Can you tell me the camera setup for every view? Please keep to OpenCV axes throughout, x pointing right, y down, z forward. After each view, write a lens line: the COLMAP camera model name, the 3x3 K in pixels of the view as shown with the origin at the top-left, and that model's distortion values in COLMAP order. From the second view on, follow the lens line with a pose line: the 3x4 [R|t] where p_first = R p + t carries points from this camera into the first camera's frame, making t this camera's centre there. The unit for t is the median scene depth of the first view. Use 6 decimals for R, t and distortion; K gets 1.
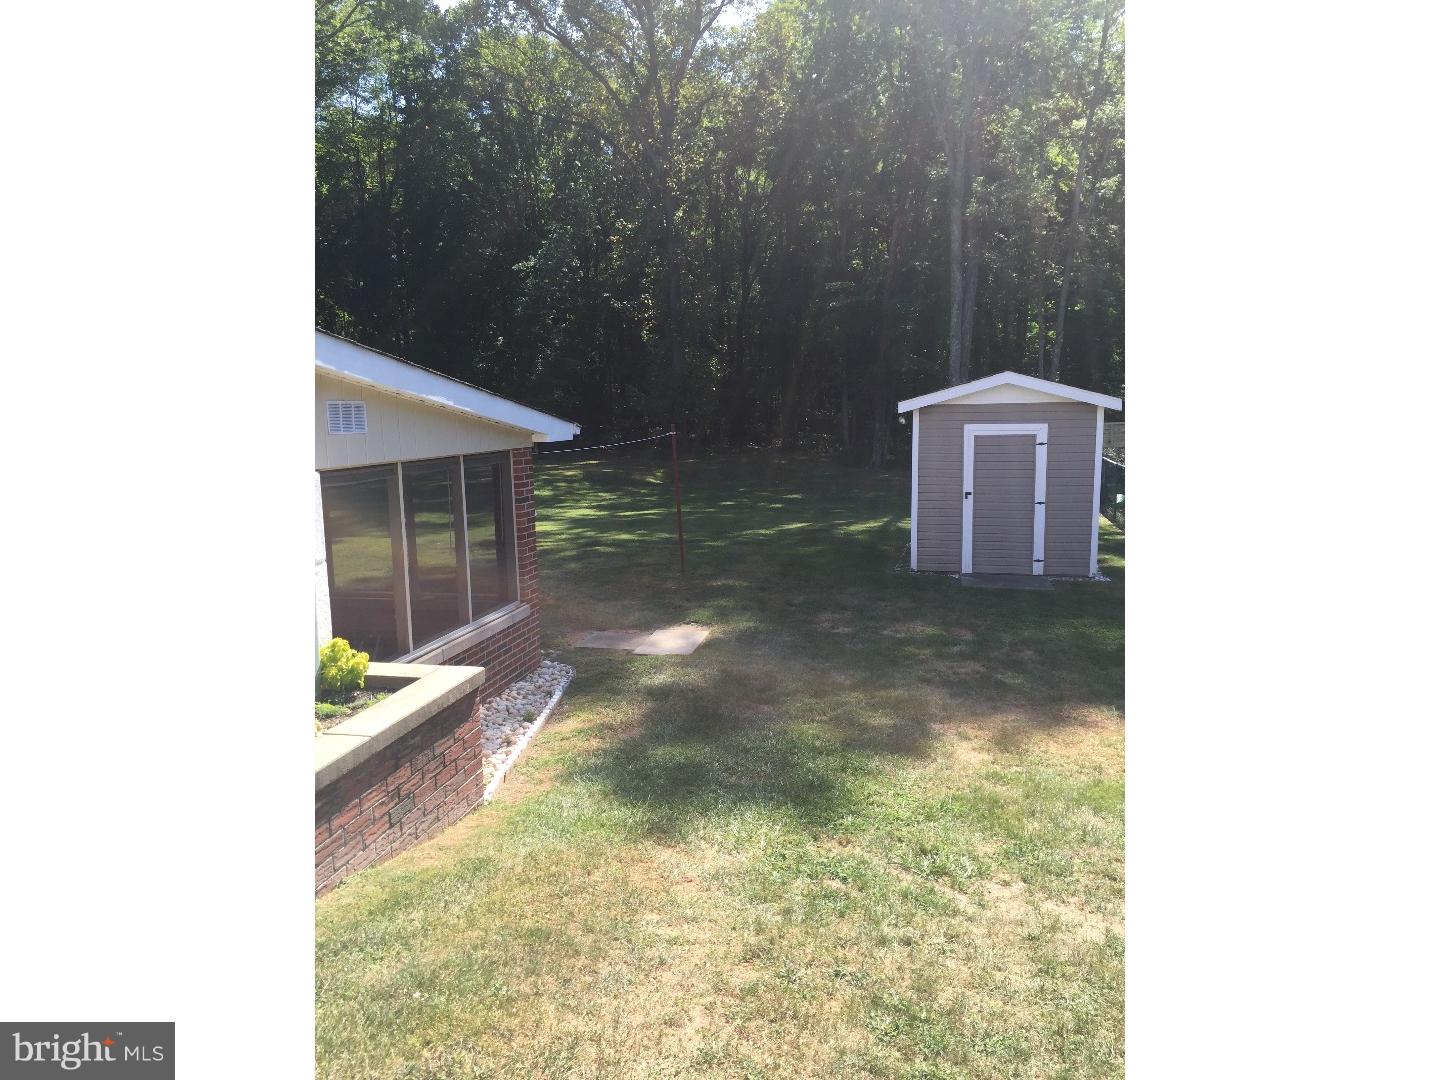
lens RADIAL K [[918.9, 0, 720.0], [0, 918.9, 540.0], [0, 0, 1]] dist [0.087985, -0.148321]
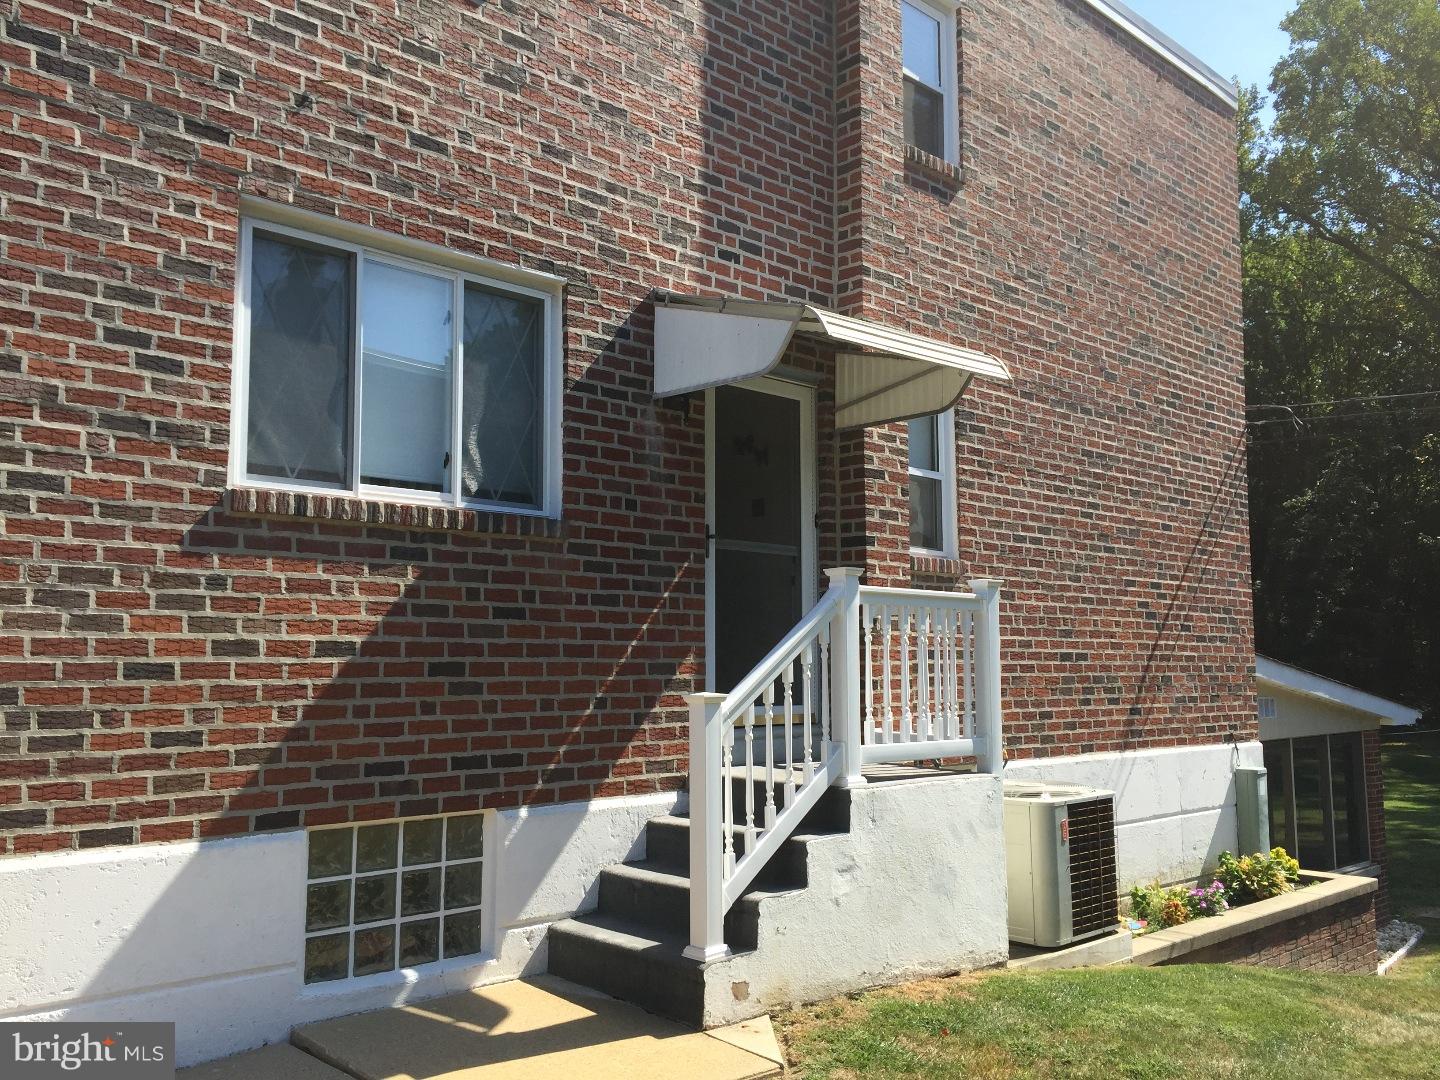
lens RADIAL K [[1238.7, 0, 720.0], [0, 1238.7, 540.0], [0, 0, 1]] dist [-0.007492, -0.013441]
pose [[0.811986, -0.047771, -0.581718, 0.041338], [-0.092158, 0.973651, -0.208594, 0.070690], [0.576355, 0.222985, 0.786189, -0.780712]]
